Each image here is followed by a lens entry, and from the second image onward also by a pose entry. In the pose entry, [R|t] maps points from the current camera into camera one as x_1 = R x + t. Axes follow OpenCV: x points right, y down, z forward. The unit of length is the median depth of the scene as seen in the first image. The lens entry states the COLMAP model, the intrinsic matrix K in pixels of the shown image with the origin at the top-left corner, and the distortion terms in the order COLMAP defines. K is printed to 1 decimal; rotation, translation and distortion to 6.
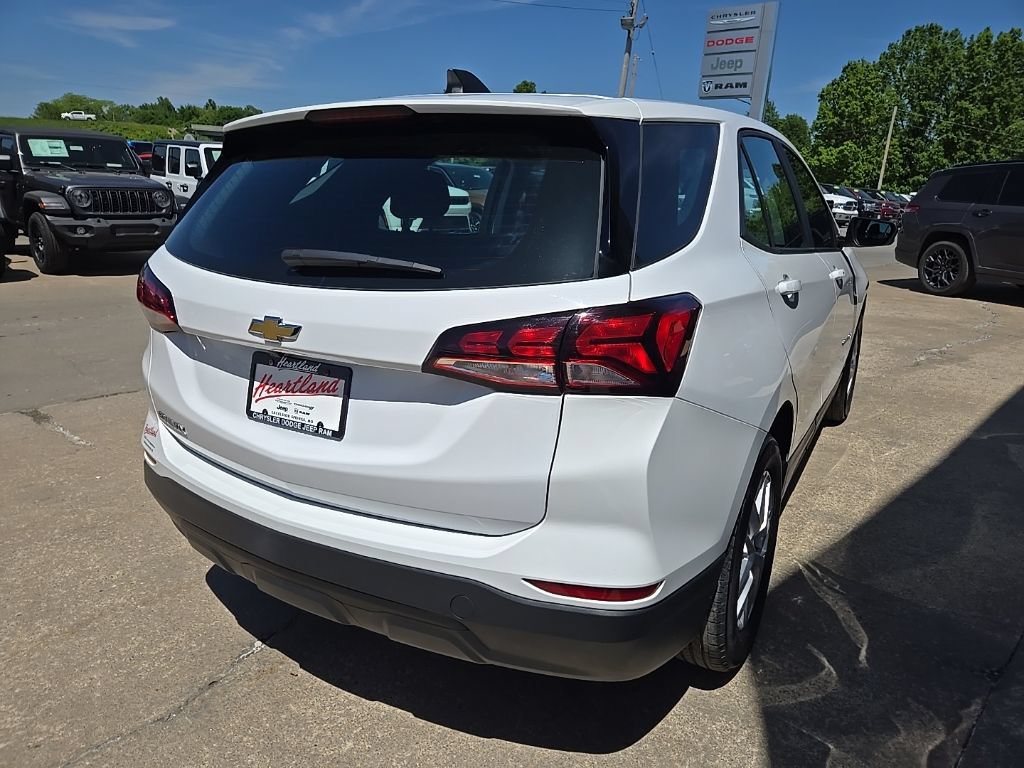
lens RADIAL K [[686.0, 0, 510.0], [0, 686.0, 388.3], [0, 0, 1]] dist [0.066745, -0.051839]
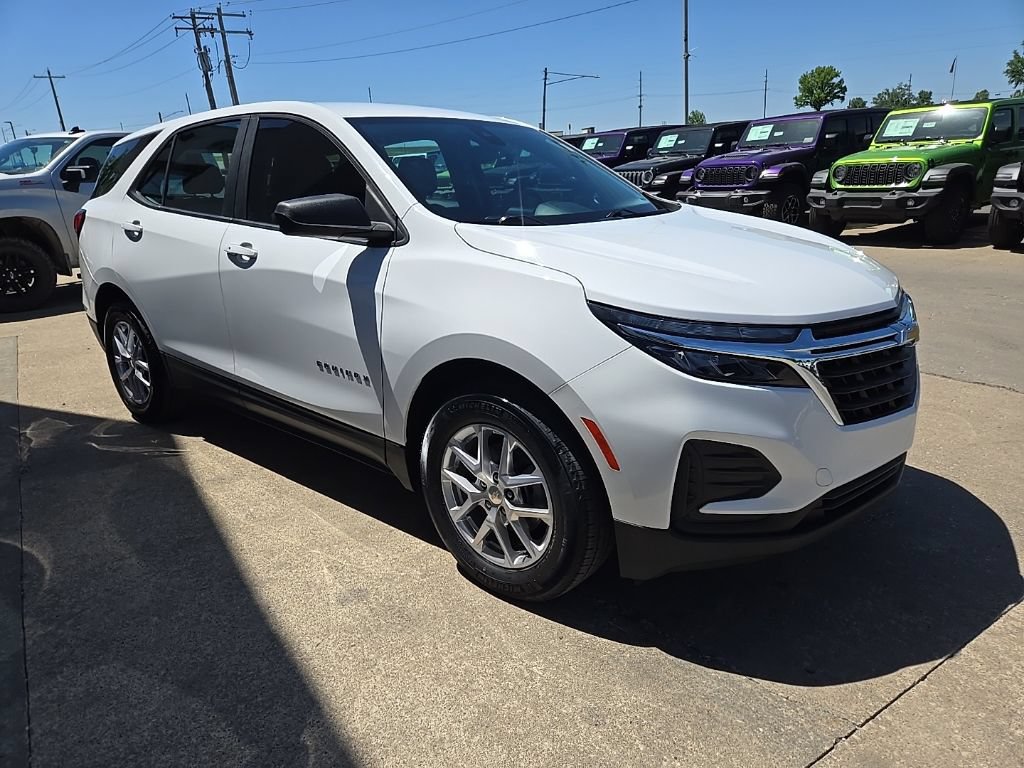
lens RADIAL K [[686.0, 0, 510.0], [0, 686.0, 388.3], [0, 0, 1]] dist [0.066745, -0.051839]
pose [[-0.183531, 0.280950, -0.942010, 0.423403], [-0.244400, 0.915156, 0.320558, -0.121220], [0.952147, 0.289060, -0.099295, 0.470831]]
